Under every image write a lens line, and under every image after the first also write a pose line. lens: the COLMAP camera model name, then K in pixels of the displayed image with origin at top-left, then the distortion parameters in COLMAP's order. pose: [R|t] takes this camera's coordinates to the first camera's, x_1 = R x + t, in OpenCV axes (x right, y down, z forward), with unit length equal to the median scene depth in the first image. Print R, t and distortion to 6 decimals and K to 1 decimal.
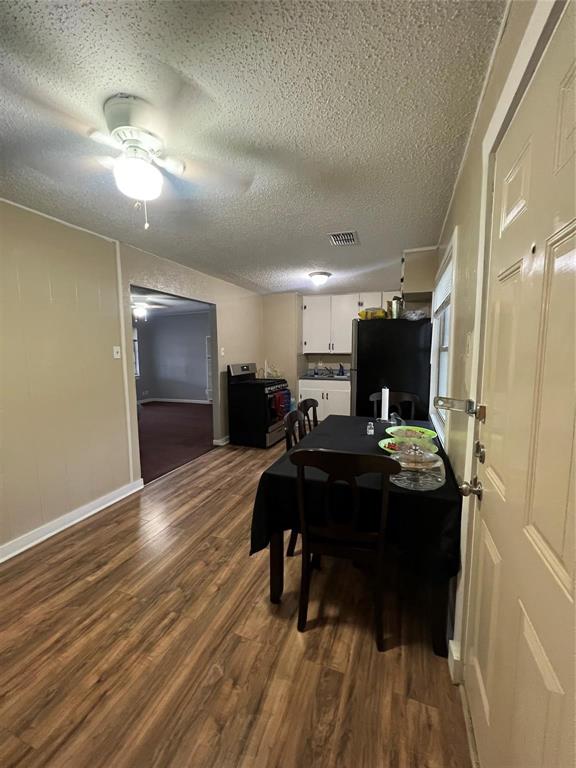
lens RADIAL K [[306.6, 0, 289.1], [0, 306.6, 380.1], [0, 0, 1]] dist [-0.012165, 0.000089]
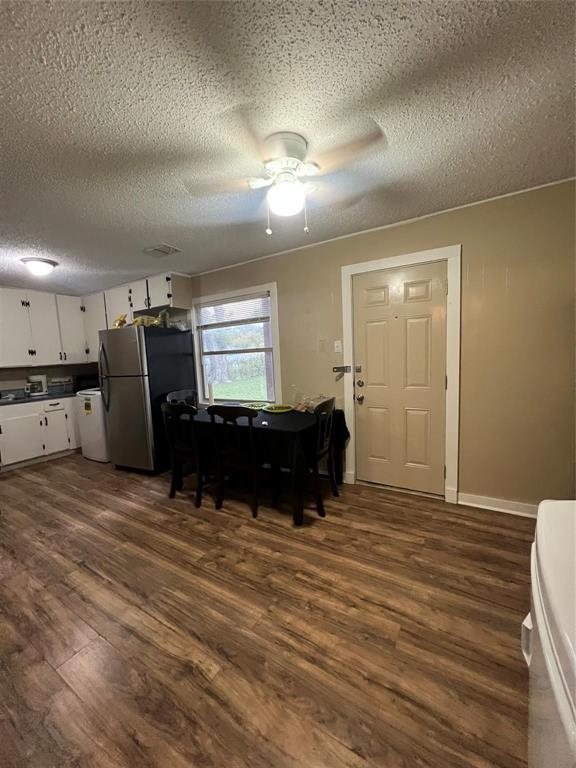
lens RADIAL K [[306.6, 0, 291.5], [0, 306.6, 389.4], [0, 0, 1]] dist [-0.012165, 0.000089]
pose [[0.184651, -0.119881, 0.975465, -1.473450], [0.135911, 0.986111, 0.095461, -0.044473], [-0.973361, 0.114950, 0.198379, 0.727357]]
